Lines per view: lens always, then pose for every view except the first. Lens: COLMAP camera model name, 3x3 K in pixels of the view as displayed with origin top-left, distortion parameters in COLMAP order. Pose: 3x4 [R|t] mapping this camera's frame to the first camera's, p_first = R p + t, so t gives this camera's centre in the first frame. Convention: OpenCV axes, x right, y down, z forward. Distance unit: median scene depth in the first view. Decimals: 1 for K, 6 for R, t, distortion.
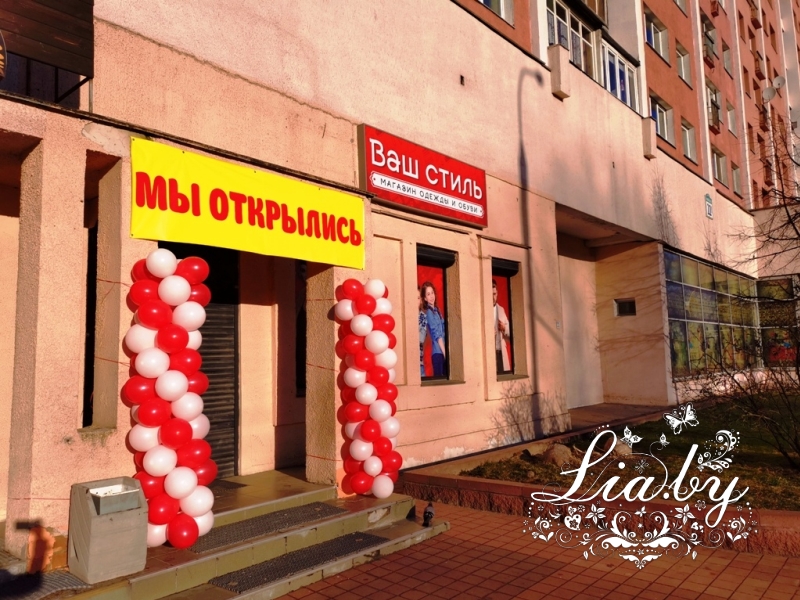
lens RADIAL K [[608.3, 0, 400.0], [0, 608.3, 300.0], [0, 0, 1]] dist [0.067960, -0.057621]
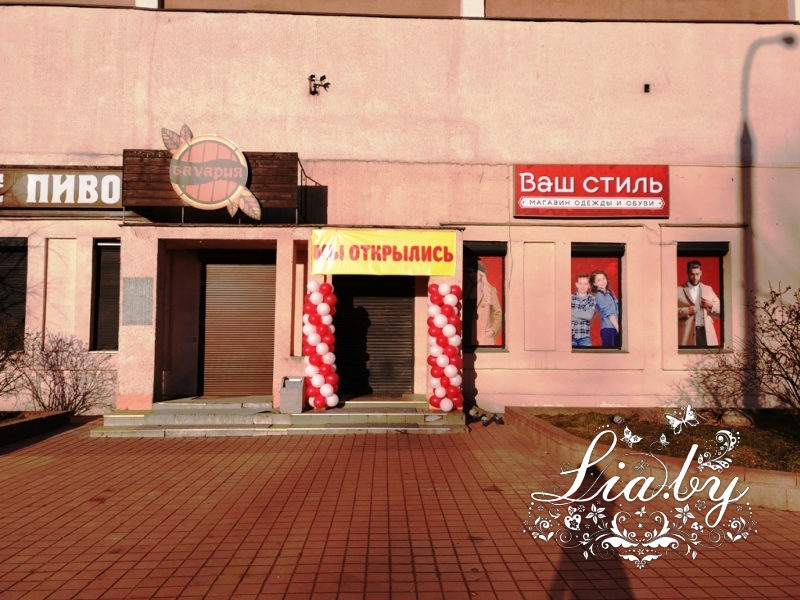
lens RADIAL K [[618.3, 0, 403.7], [0, 618.3, 300.5], [0, 0, 1]] dist [0.067230, -0.065301]
pose [[0.681097, -0.010235, -0.732121, 0.790642], [0.050712, 0.998161, 0.033223, -0.034331], [0.730435, -0.059756, 0.680364, -0.174370]]
